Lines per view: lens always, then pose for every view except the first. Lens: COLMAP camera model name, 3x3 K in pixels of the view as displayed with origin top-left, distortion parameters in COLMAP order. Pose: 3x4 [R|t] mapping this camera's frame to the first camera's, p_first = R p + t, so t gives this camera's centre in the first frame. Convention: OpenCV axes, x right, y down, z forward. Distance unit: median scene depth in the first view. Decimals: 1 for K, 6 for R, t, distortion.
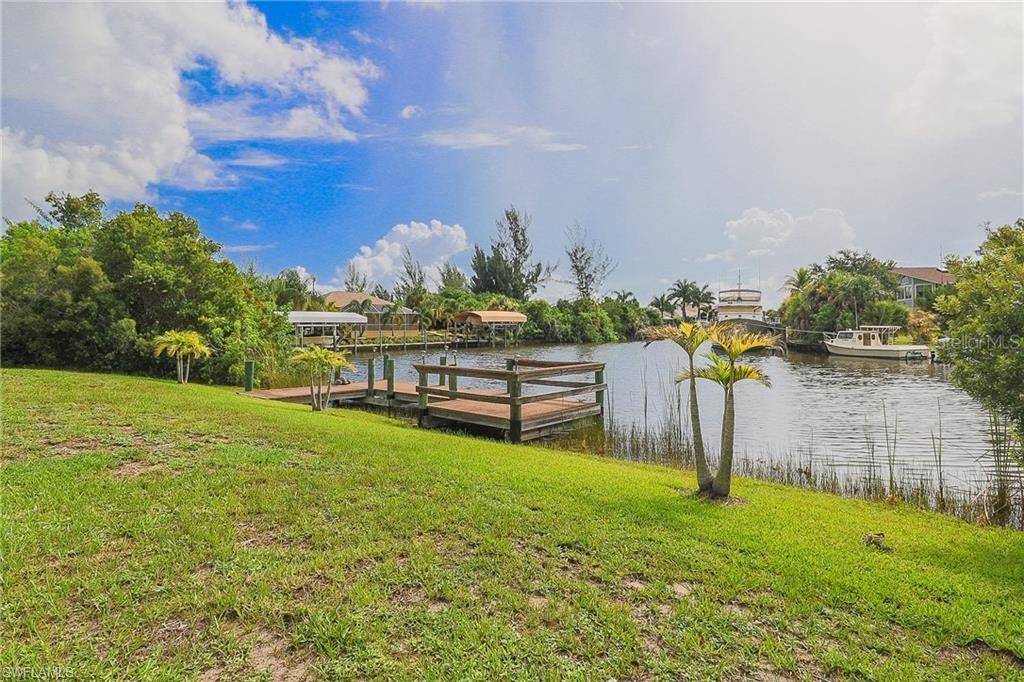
lens RADIAL K [[530.3, 0, 507.1], [0, 530.3, 317.8], [0, 0, 1]] dist [0.001091, -0.014320]
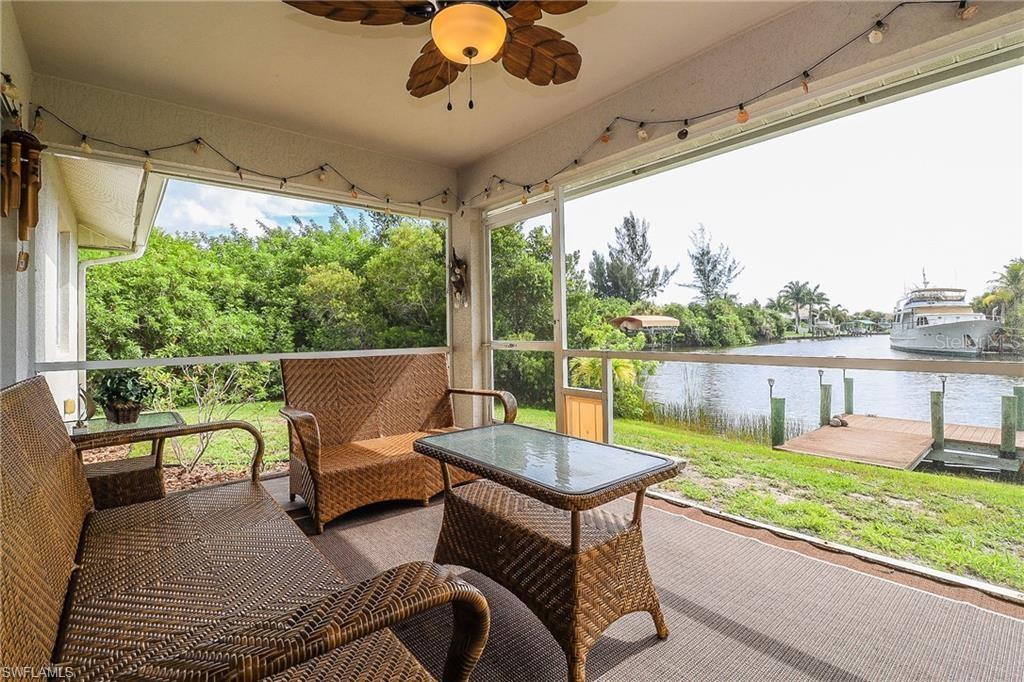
lens RADIAL K [[476.1, 0, 508.4], [0, 476.1, 324.4], [0, 0, 1]] dist [0.000525, -0.013418]
pose [[0.991337, -0.010678, -0.130907, -0.145814], [0.011449, 0.999921, 0.005135, -0.003083], [0.130842, -0.006589, 0.991381, 0.073561]]
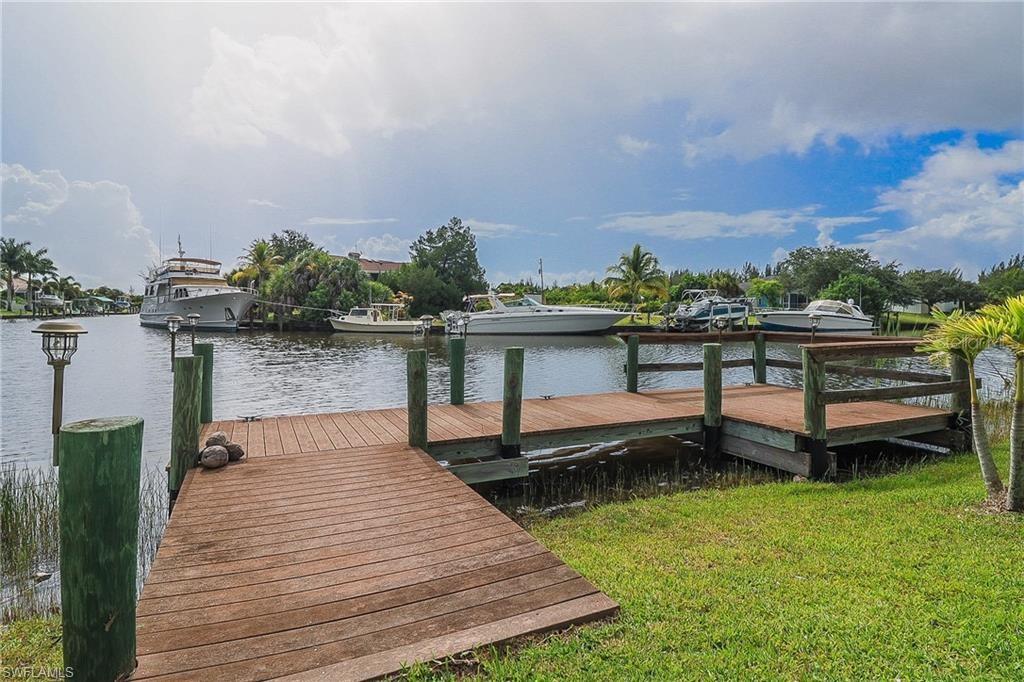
lens RADIAL K [[530.3, 0, 507.1], [0, 530.3, 317.8], [0, 0, 1]] dist [0.001091, -0.014320]
pose [[0.382897, -0.004319, 0.923781, -0.110384], [-0.026191, 0.999536, 0.015529, 0.010492], [-0.923419, -0.030141, 0.382607, 0.173544]]
